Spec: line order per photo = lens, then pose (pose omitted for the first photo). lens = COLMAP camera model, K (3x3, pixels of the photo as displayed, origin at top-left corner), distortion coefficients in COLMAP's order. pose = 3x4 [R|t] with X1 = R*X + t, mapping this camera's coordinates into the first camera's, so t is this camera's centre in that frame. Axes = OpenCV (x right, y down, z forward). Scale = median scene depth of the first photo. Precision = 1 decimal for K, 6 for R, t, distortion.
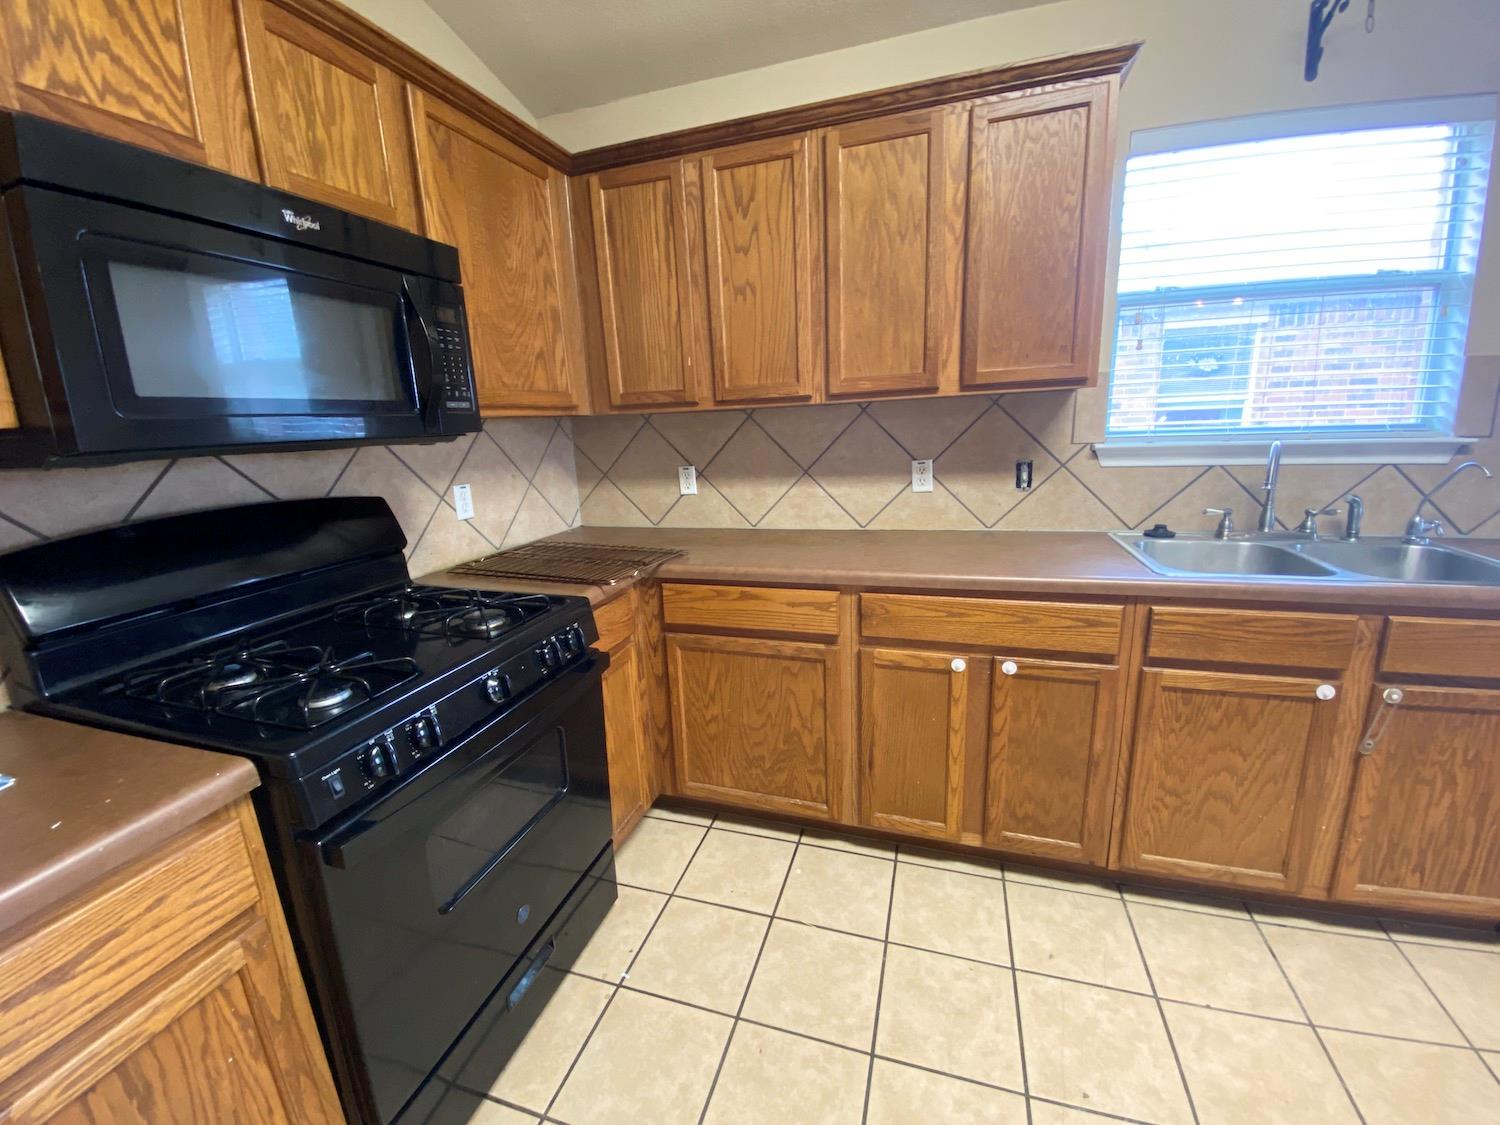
lens RADIAL K [[608.5, 0, 746.4], [0, 608.5, 562.9], [0, 0, 1]] dist [0.026536, -0.023501]
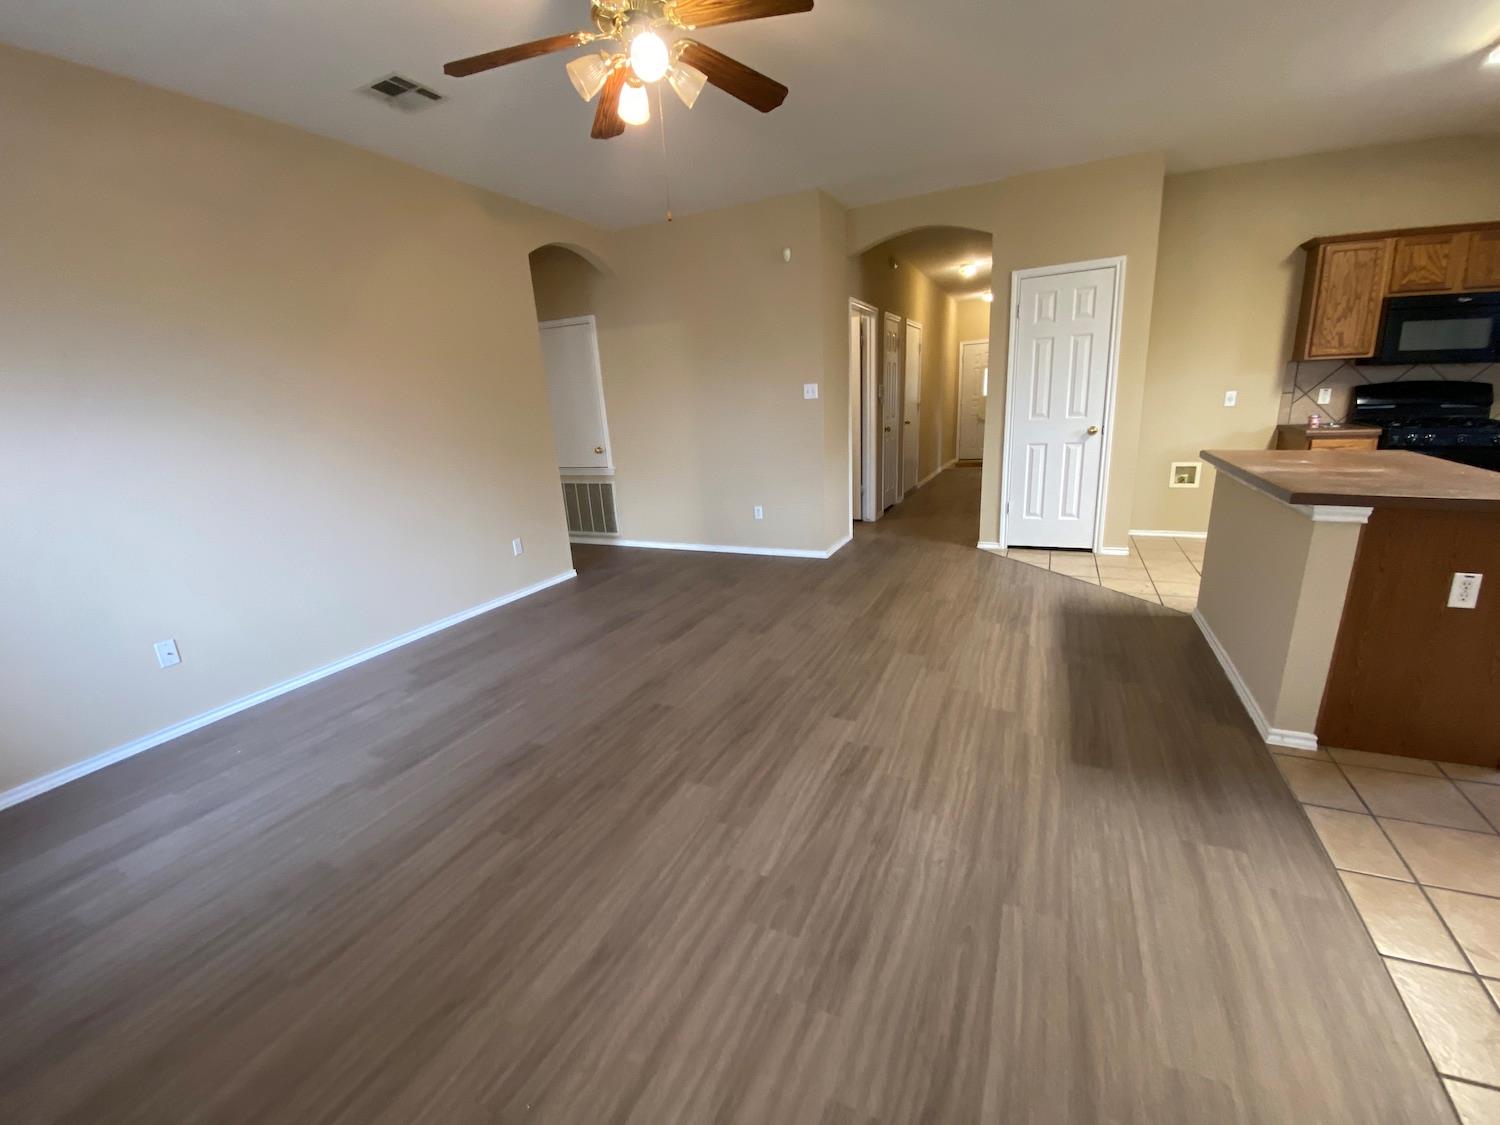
lens RADIAL K [[608.5, 0, 746.4], [0, 608.5, 562.9], [0, 0, 1]] dist [0.026536, -0.023501]
pose [[-0.135816, 0.305823, -0.942351, 2.173592], [-0.170447, 0.929770, 0.326306, 0.274320], [0.975962, 0.204939, -0.074151, -1.527212]]
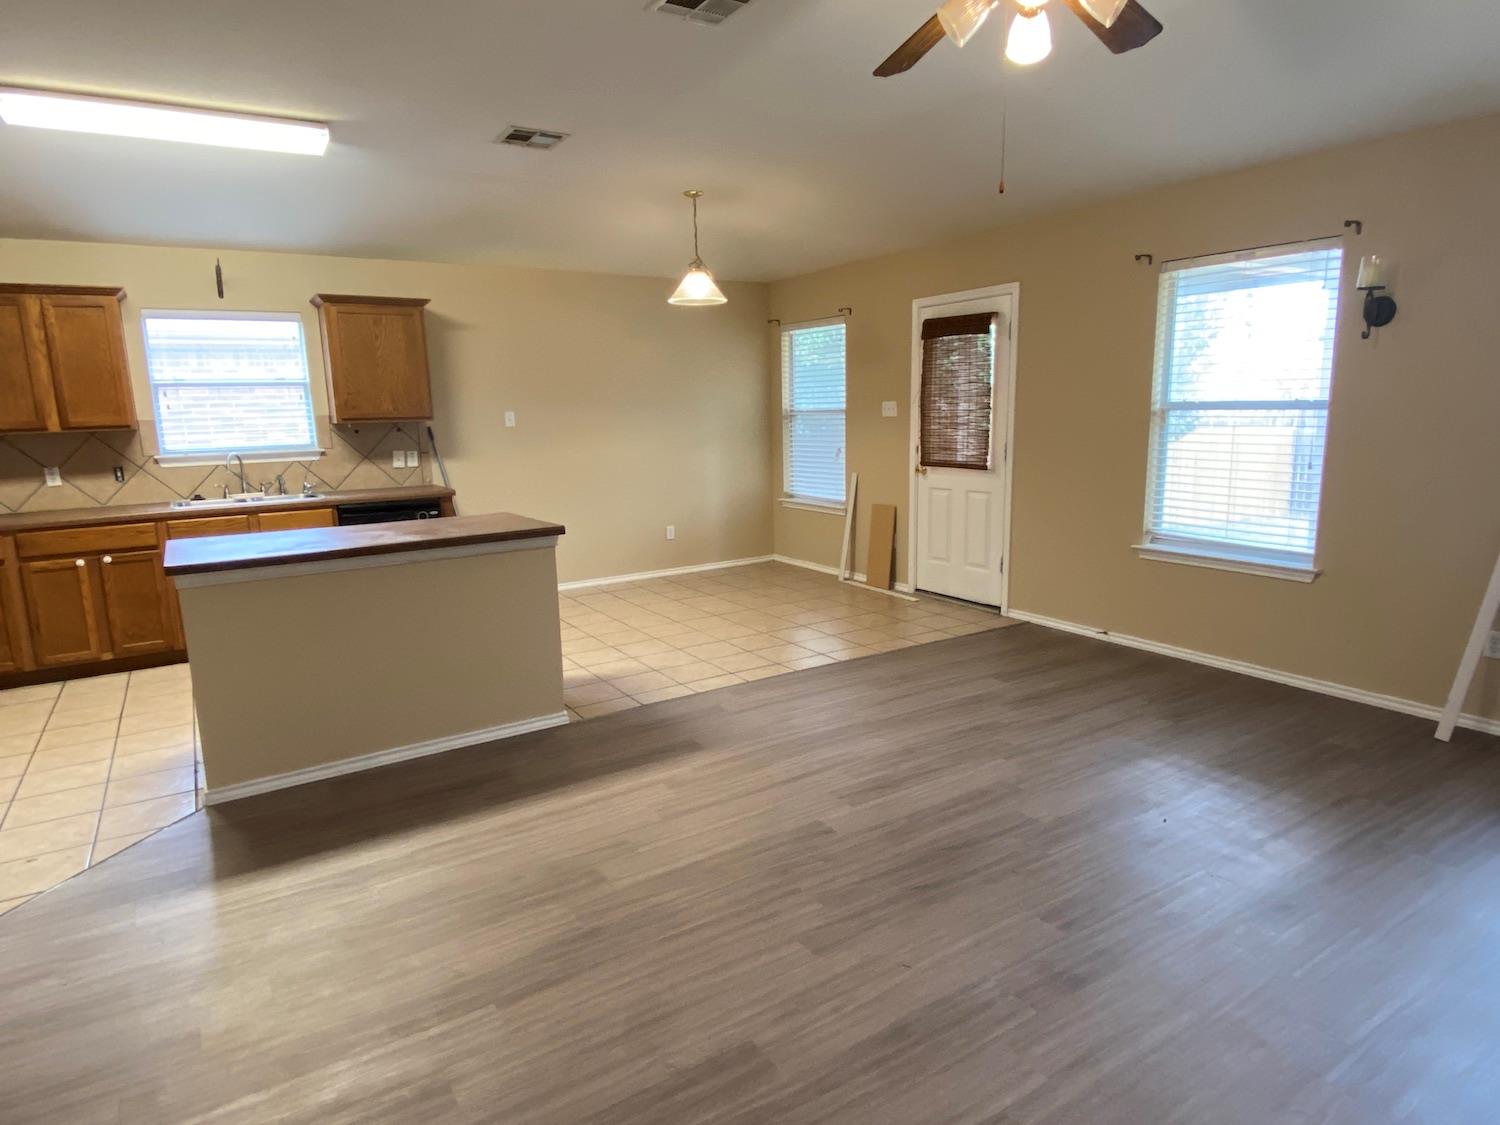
lens RADIAL K [[870.6, 0, 747.3], [0, 870.6, 568.4], [0, 0, 1]] dist [0.050711, -0.057847]
pose [[0.644266, -0.115756, 0.755990, -0.405056], [0.176121, 0.984368, 0.000633, 0.532733], [-0.744246, 0.132738, 0.654582, -2.381998]]
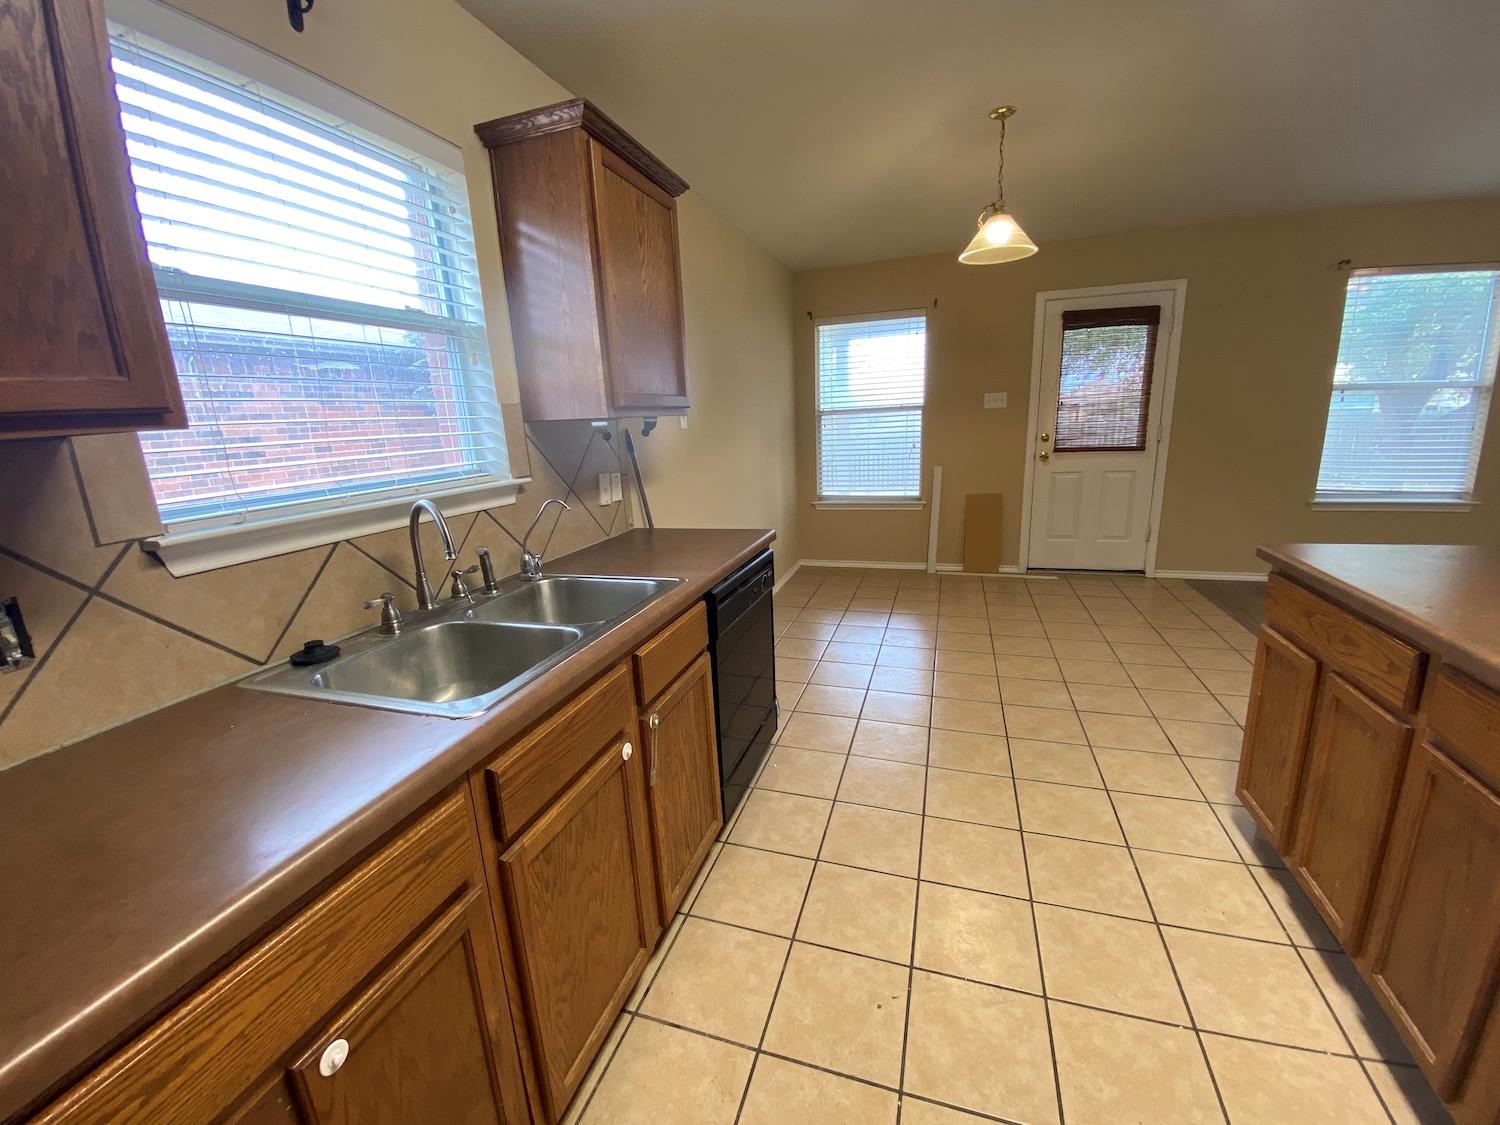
lens RADIAL K [[608.5, 0, 746.4], [0, 608.5, 562.9], [0, 0, 1]] dist [0.026536, -0.023501]
pose [[0.012299, -0.194089, 0.980907, 0.069597], [0.278122, 0.942935, 0.183089, -0.142303], [-0.960467, 0.270560, 0.065578, 0.535661]]
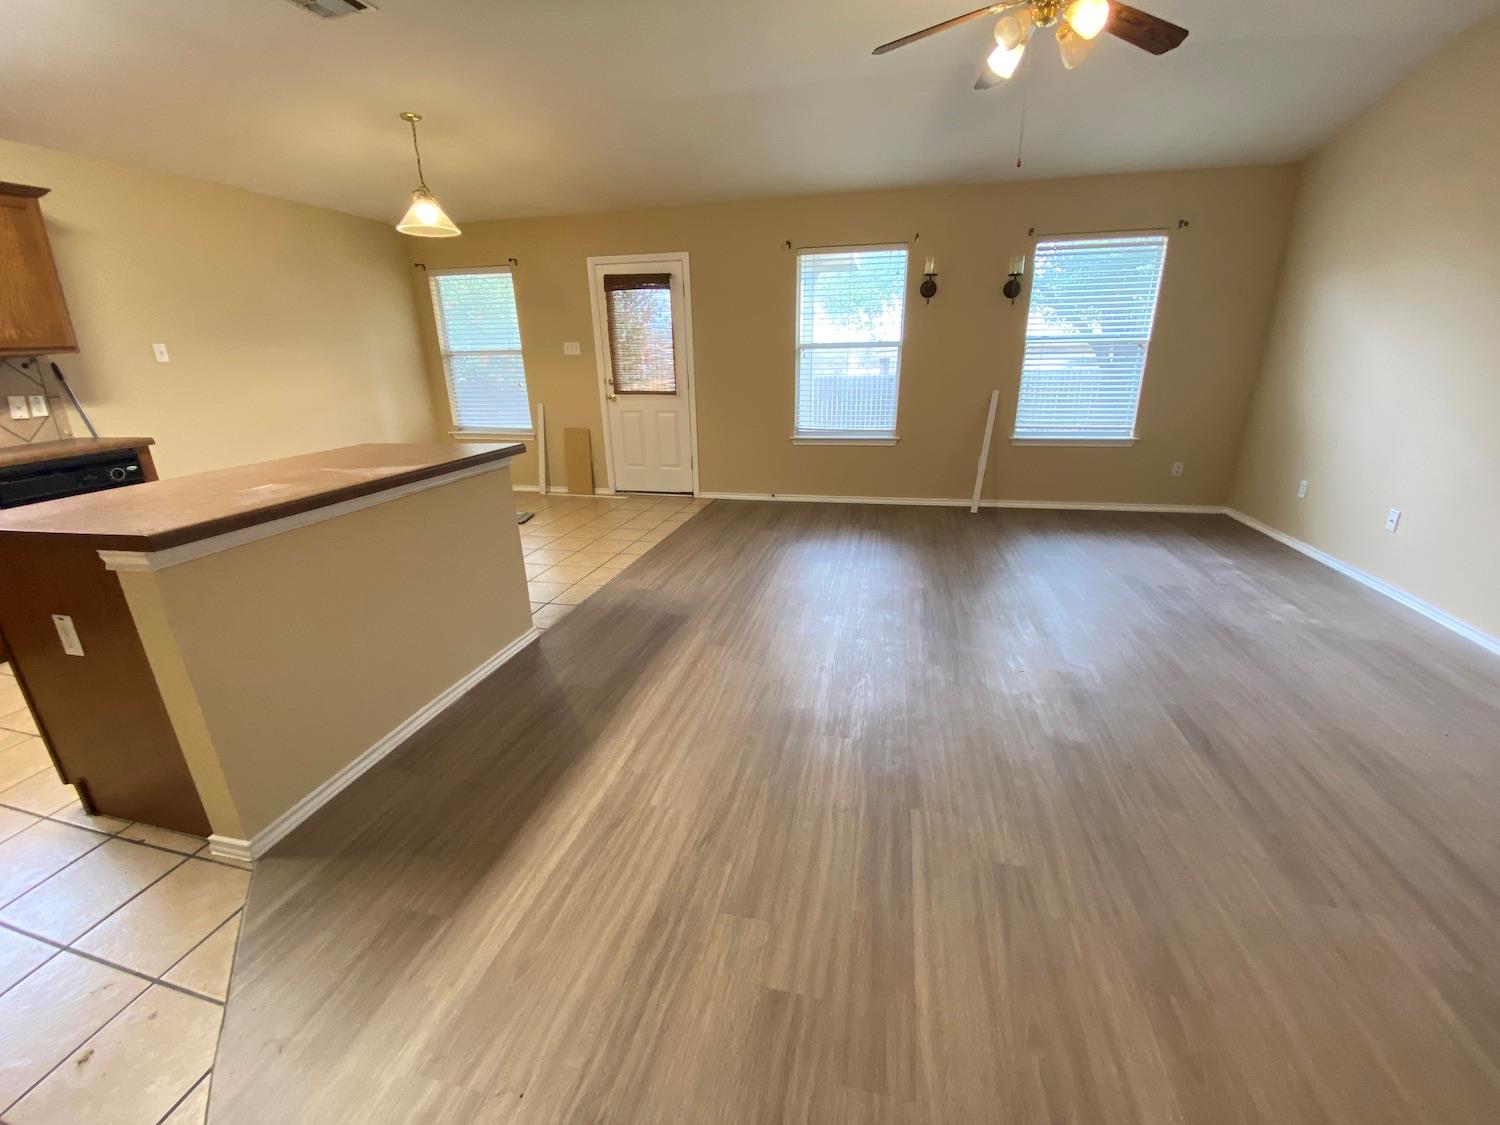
lens RADIAL K [[608.5, 0, 746.4], [0, 608.5, 562.9], [0, 0, 1]] dist [0.026536, -0.023501]
pose [[-0.075823, -0.276413, 0.958043, -0.619970], [0.253198, 0.923979, 0.286623, 0.330601], [-0.964439, 0.264307, -0.000072, -1.100368]]
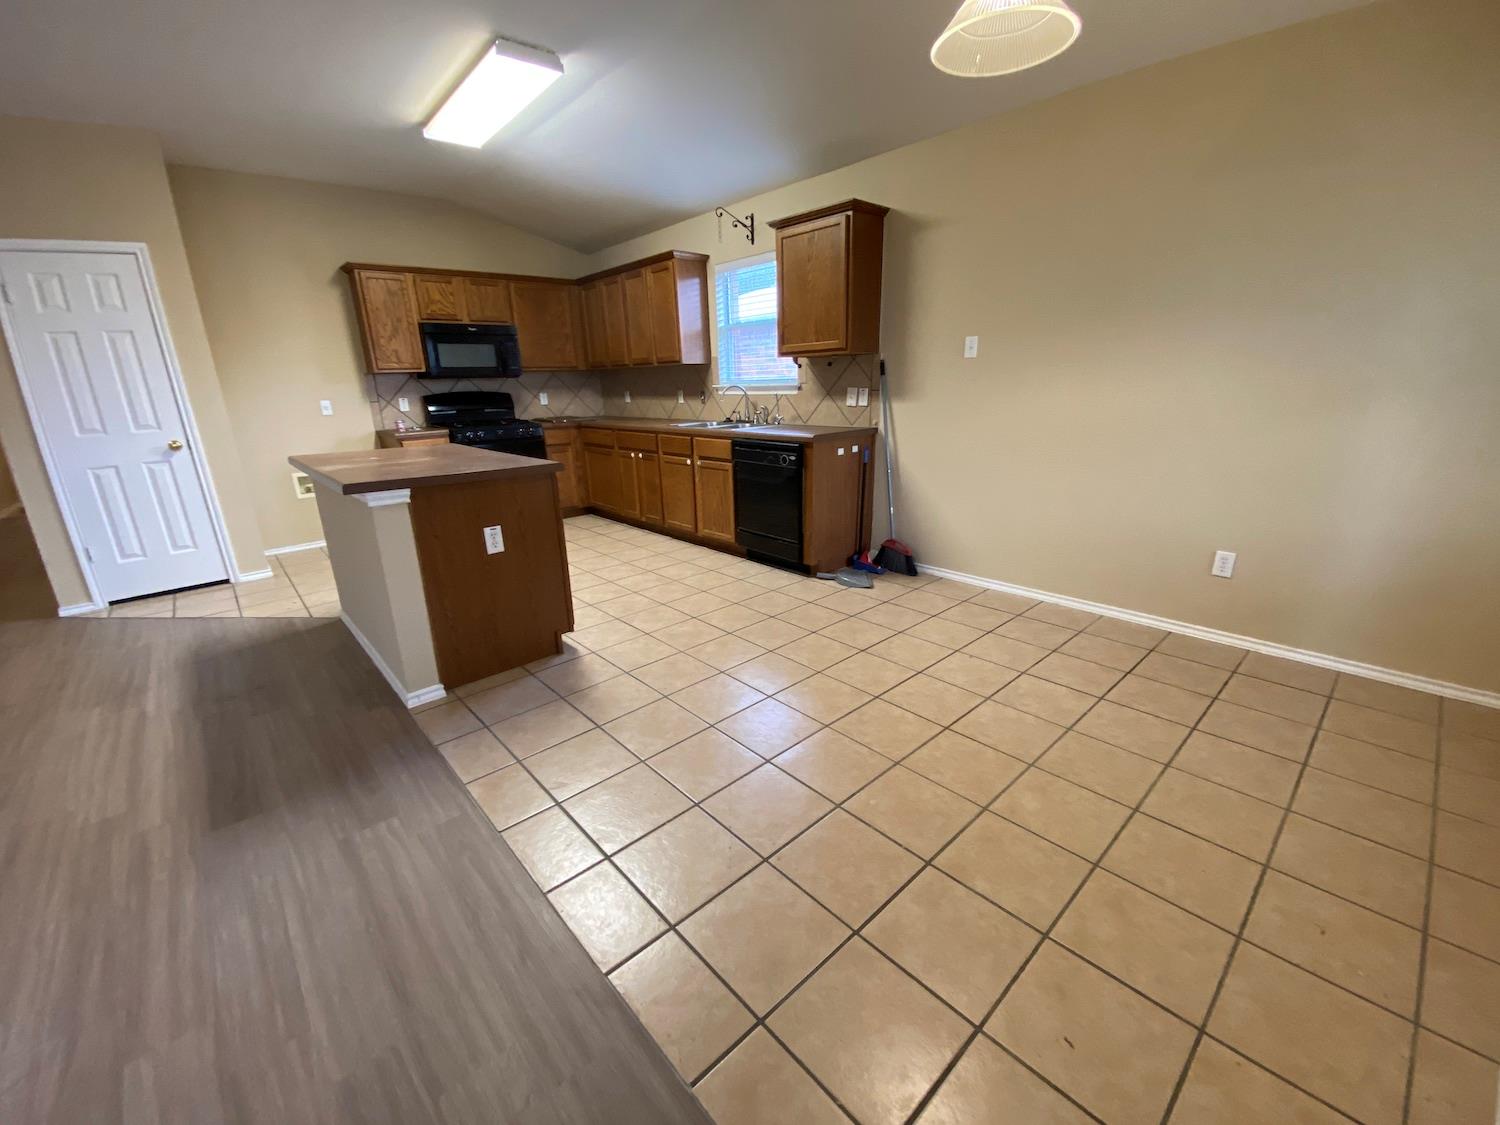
lens RADIAL K [[605.6, 0, 748.1], [0, 605.6, 570.0], [0, 0, 1]] dist [0.023625, -0.022684]
pose [[0.864321, 0.167558, -0.474209, 2.235280], [-0.122789, 0.984641, 0.124114, 0.267157], [0.487722, -0.049046, 0.871620, -1.322996]]
